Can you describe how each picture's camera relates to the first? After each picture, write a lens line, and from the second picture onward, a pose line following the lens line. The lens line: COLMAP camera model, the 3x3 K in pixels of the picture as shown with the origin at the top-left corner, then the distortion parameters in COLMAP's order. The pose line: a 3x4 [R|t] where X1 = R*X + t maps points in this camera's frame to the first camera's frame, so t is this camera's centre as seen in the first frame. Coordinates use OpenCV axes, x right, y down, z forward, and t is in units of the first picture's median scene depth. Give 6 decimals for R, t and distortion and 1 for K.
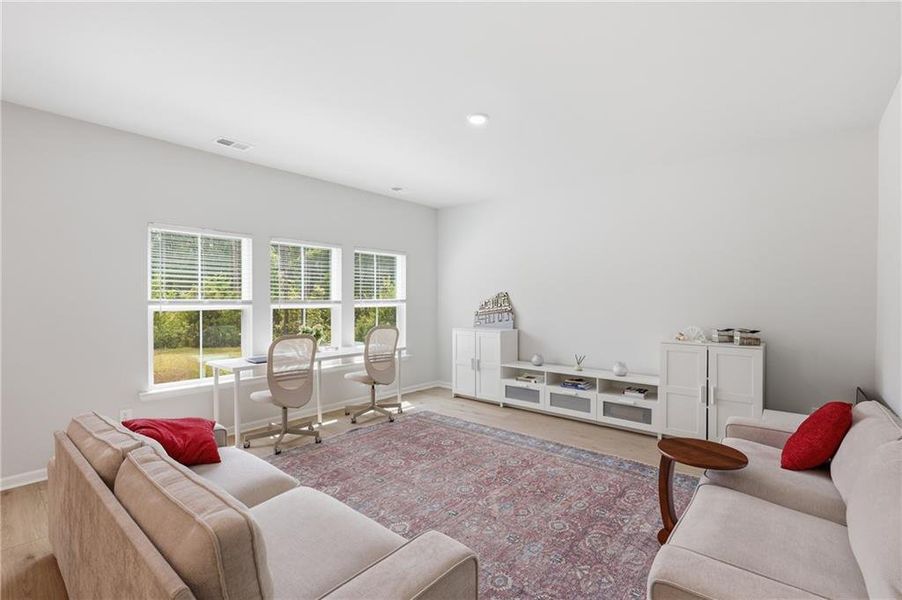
lens RADIAL K [[408.5, 0, 452.5], [0, 408.5, 299.8], [0, 0, 1]] dist [0.001614, 0.000148]
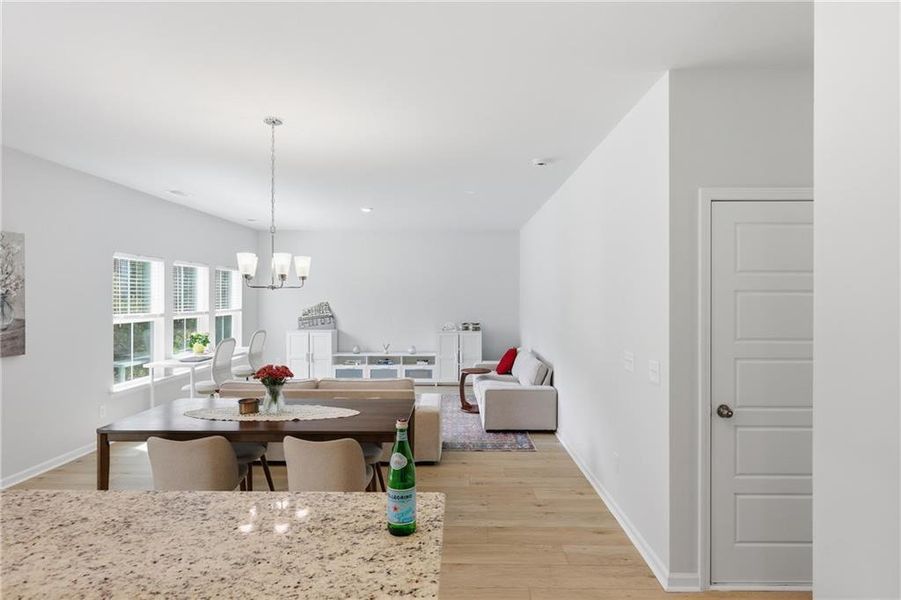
lens RADIAL K [[482.6, 0, 450.5], [0, 482.6, 300.0], [0, 0, 1]] dist [-0.000389, 0.000417]
pose [[0.771082, -0.003695, 0.636725, -0.708807], [0.001147, 0.999990, 0.004414, -0.041513], [-0.636735, -0.002673, 0.771078, -0.605042]]
